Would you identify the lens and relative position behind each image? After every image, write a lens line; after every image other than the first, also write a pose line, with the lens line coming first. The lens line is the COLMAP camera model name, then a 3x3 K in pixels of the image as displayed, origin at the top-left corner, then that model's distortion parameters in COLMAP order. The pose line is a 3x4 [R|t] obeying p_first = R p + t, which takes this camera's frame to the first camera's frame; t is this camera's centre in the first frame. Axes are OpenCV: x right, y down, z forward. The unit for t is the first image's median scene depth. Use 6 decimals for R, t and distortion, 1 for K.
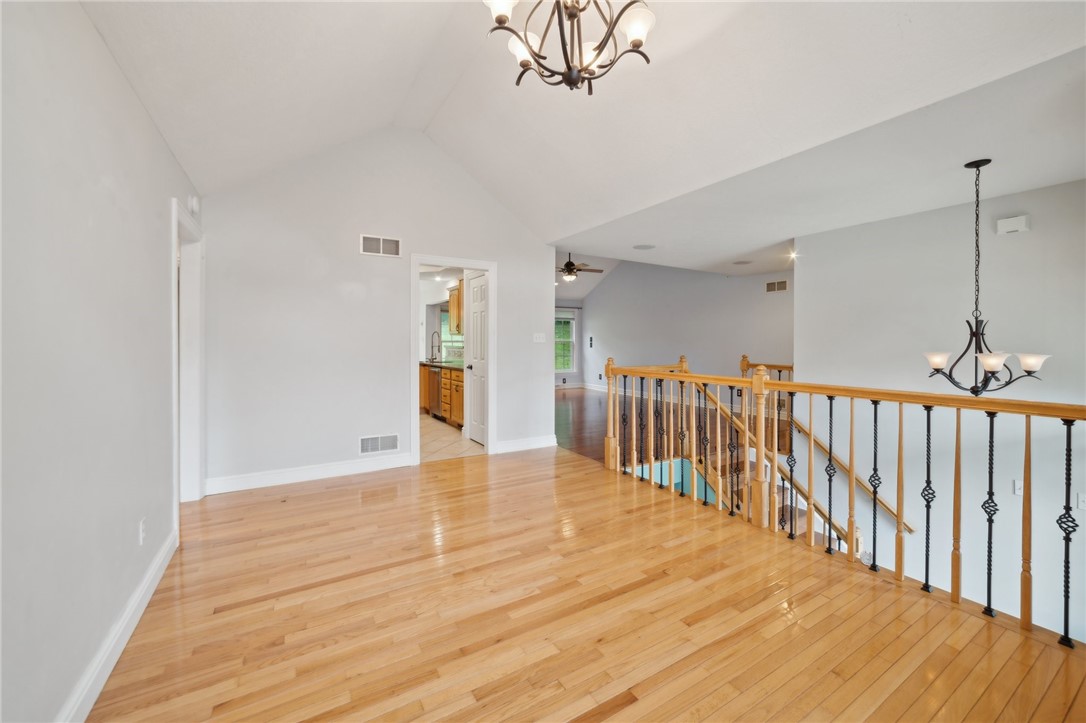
lens RADIAL K [[434.2, 0, 525.1], [0, 434.2, 343.2], [0, 0, 1]] dist [-0.019763, 0.006150]
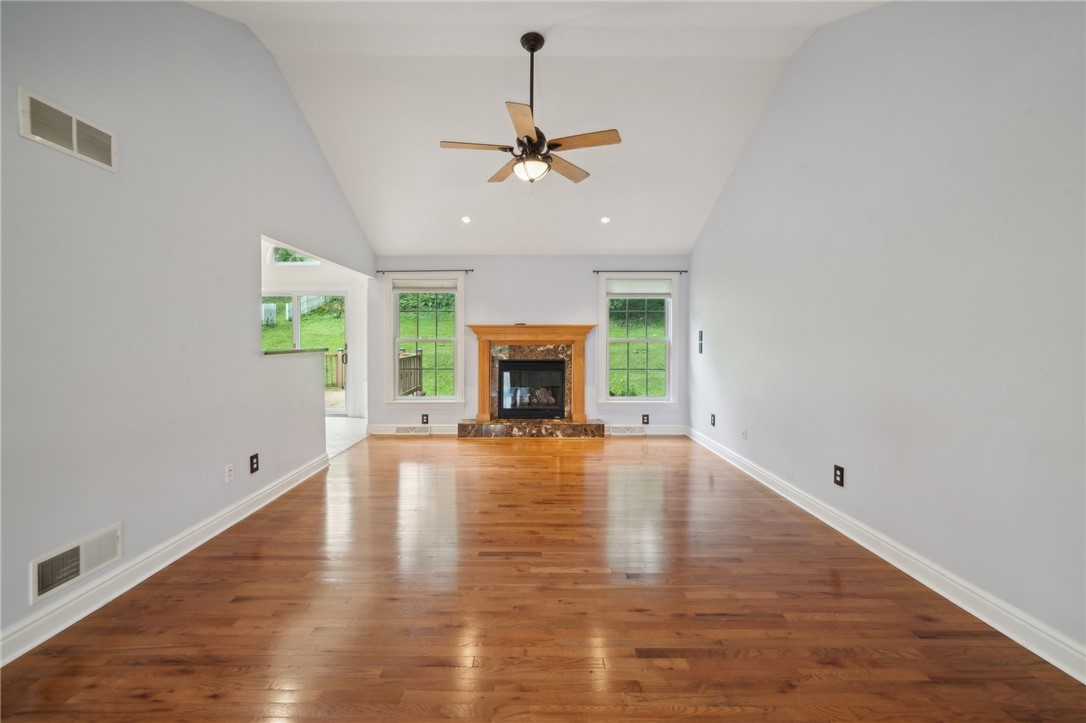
lens RADIAL K [[434.2, 0, 525.1], [0, 434.2, 343.2], [0, 0, 1]] dist [-0.019763, 0.006150]
pose [[0.874870, -0.004166, -0.484339, 0.385642], [0.002541, 0.999989, -0.004012, 0.000883], [0.484350, 0.002279, 0.874871, 0.919248]]
